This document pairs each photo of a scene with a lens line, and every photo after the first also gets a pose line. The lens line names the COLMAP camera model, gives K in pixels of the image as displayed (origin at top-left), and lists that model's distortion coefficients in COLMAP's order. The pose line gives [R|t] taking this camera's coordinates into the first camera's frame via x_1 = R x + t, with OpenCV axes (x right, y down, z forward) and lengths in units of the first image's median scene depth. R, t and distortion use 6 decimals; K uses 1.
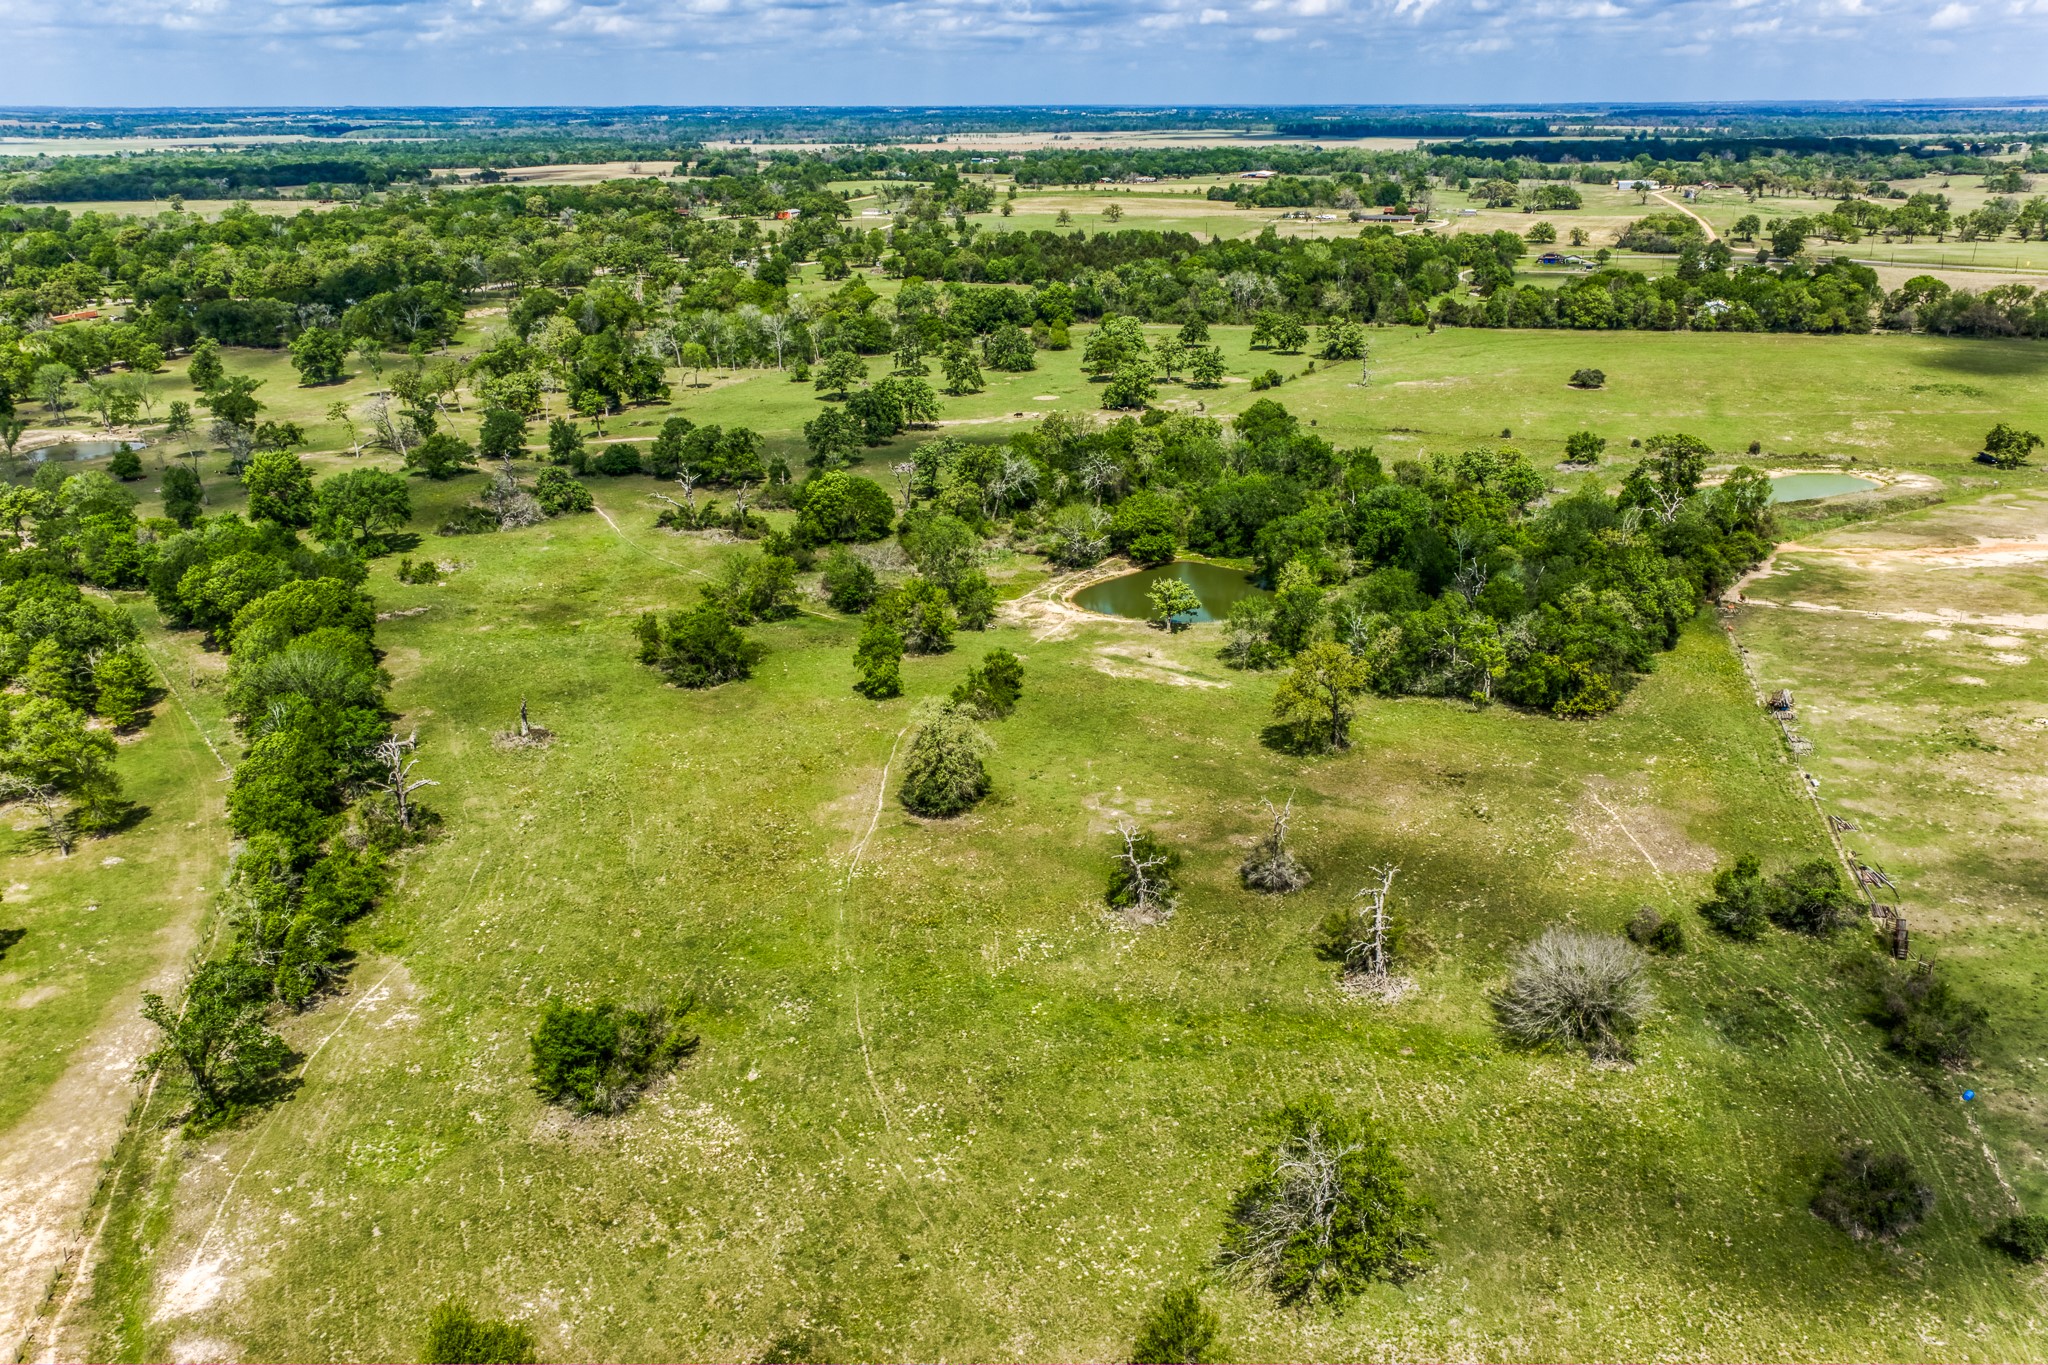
lens RADIAL K [[1669.2, 0, 1029.8], [0, 1669.2, 687.9], [0, 0, 1]] dist [0.065283, -0.134062]
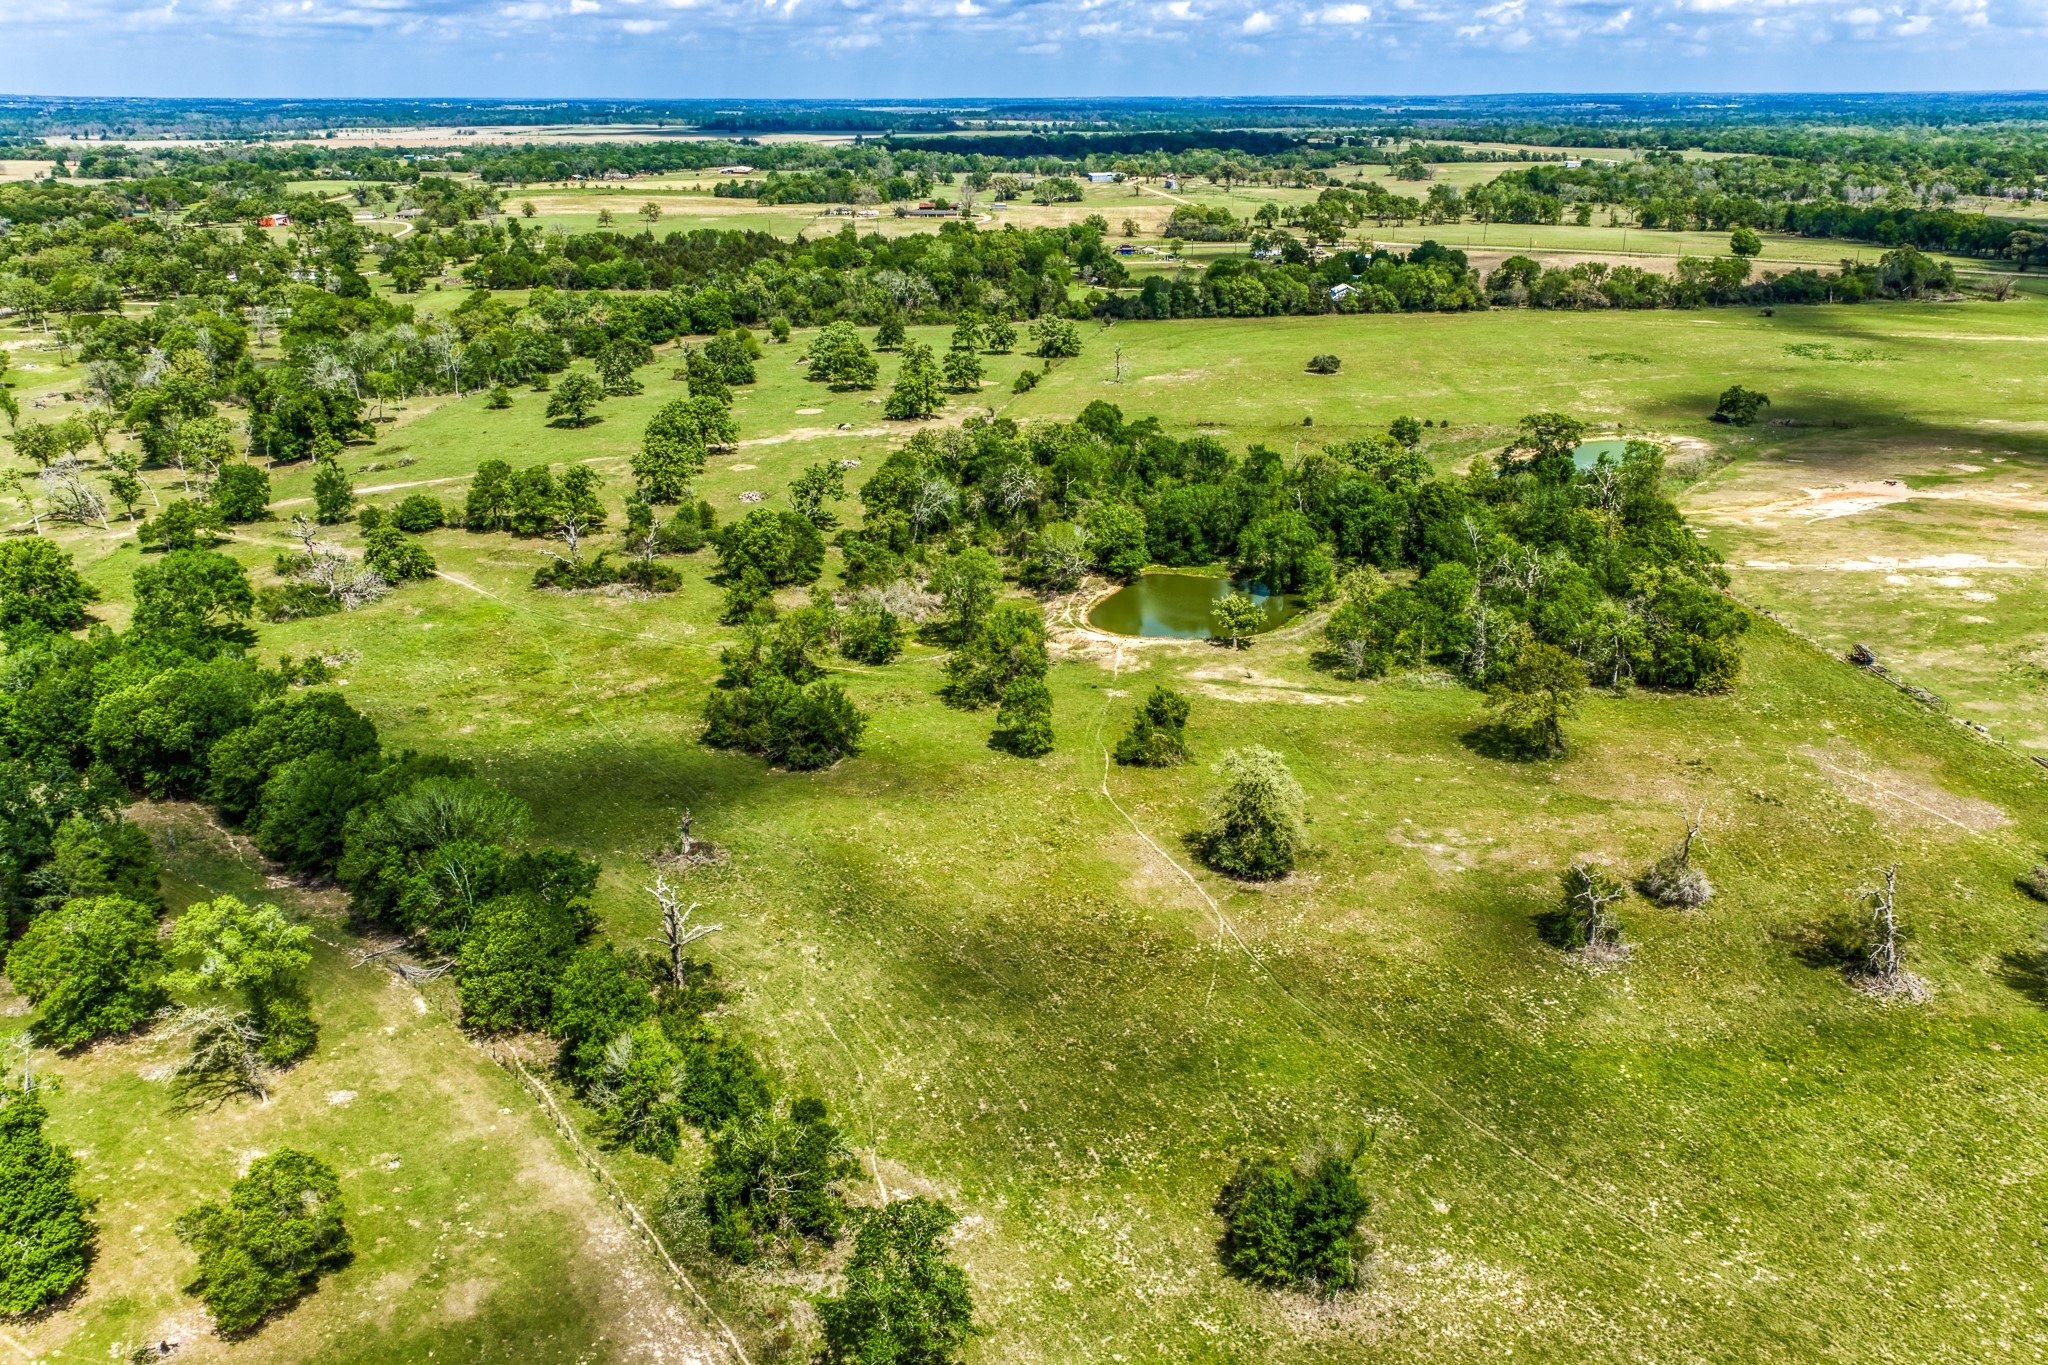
lens RADIAL K [[1669.2, 0, 1029.8], [0, 1669.2, 687.9], [0, 0, 1]] dist [0.065283, -0.134062]
pose [[0.940300, -0.111273, 0.321643, -0.155156], [0.110261, 0.993672, 0.021423, -0.020520], [-0.321992, 0.015321, 0.946619, 0.057539]]
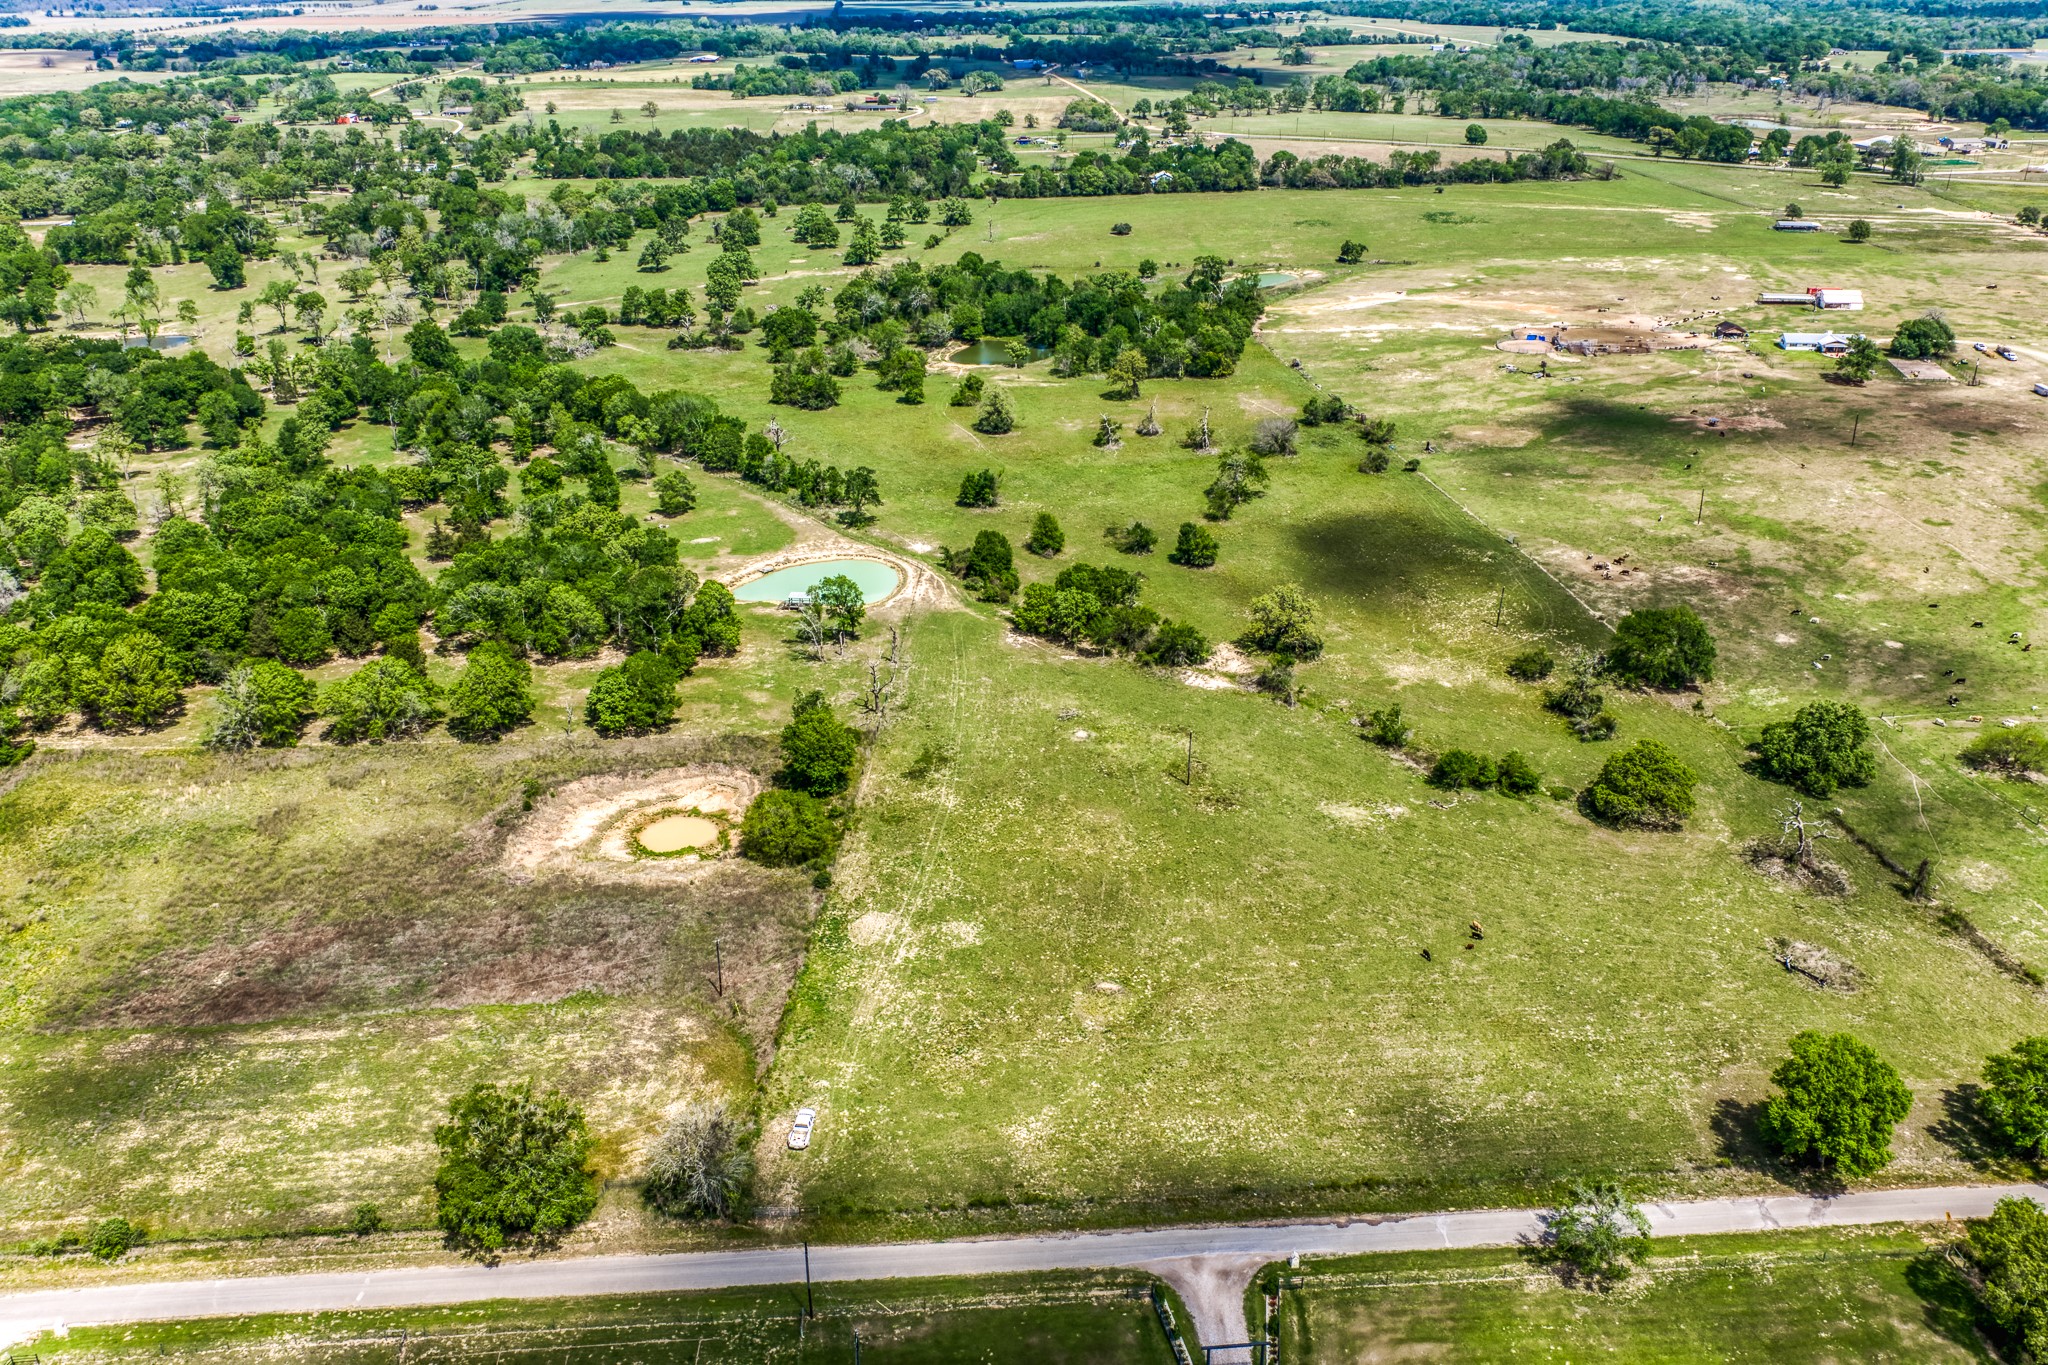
lens RADIAL K [[1669.2, 0, 1029.8], [0, 1669.2, 687.9], [0, 0, 1]] dist [0.065283, -0.134062]
pose [[0.930822, -0.149821, 0.333353, -0.290096], [0.123412, 0.987388, 0.099164, 0.068613], [-0.344005, -0.051164, 0.937573, -0.423941]]
